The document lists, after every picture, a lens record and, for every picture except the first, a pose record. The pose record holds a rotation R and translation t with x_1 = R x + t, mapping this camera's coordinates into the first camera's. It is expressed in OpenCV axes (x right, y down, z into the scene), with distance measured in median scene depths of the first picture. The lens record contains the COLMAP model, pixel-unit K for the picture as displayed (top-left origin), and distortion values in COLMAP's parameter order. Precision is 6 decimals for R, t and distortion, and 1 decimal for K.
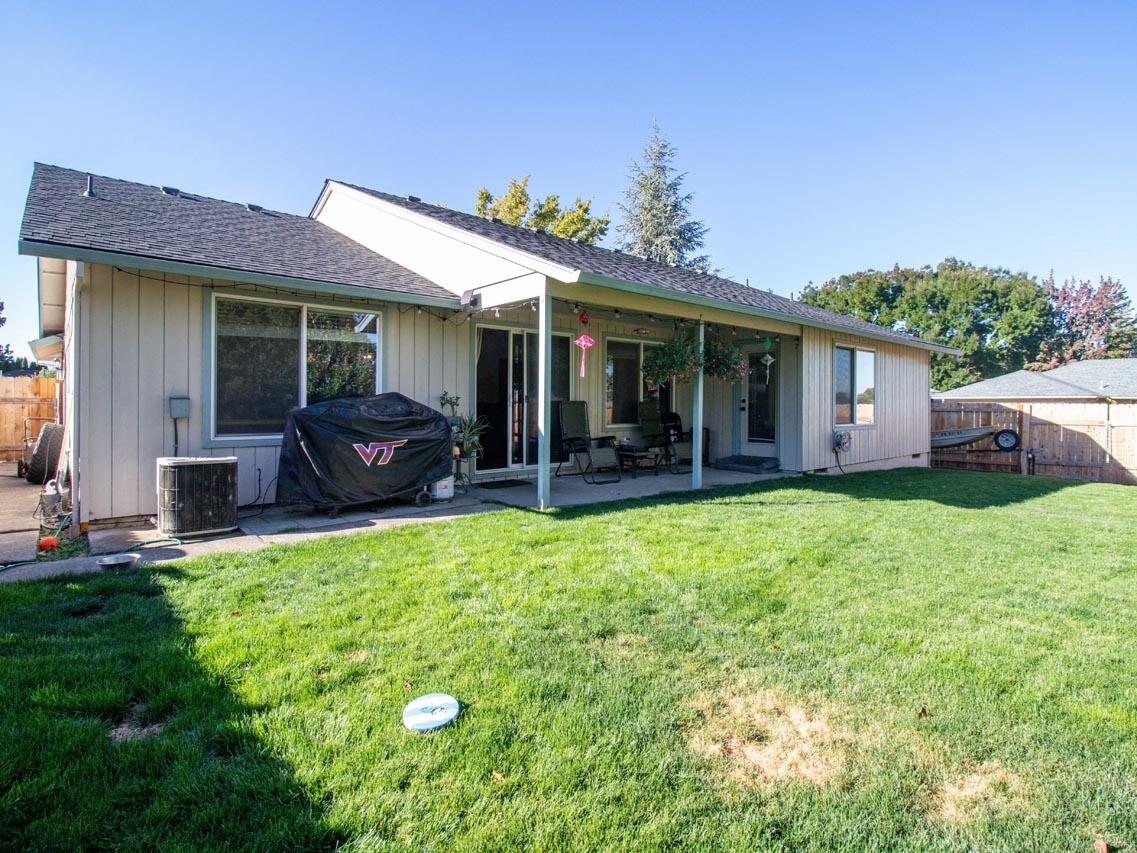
lens RADIAL K [[598.1, 0, 568.9], [0, 598.1, 424.2], [0, 0, 1]] dist [0.001475, -0.001491]
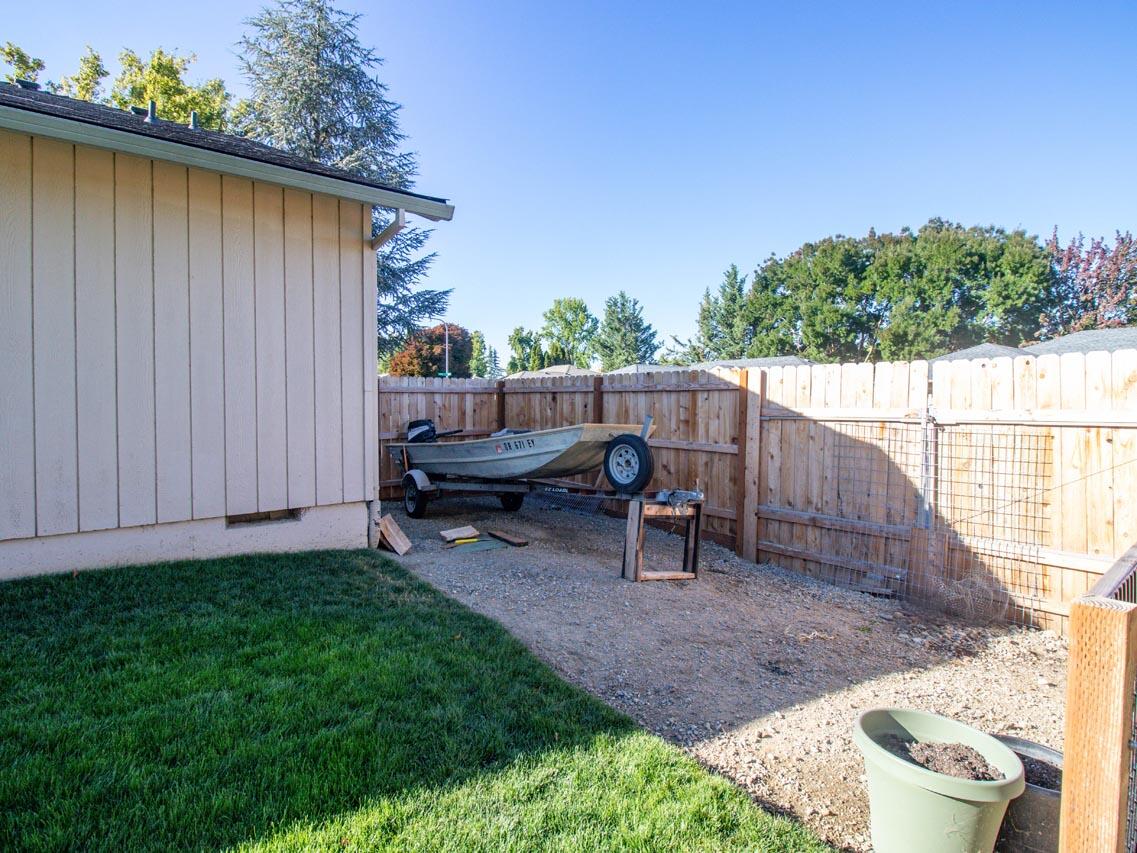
lens RADIAL K [[598.1, 0, 569.0], [0, 598.1, 420.7], [0, 0, 1]] dist [0.001475, -0.001491]
pose [[0.999055, -0.006744, -0.042930, 0.190982], [0.006729, 0.999977, -0.000498, -0.000005], [0.042933, 0.000208, 0.999078, 0.172715]]
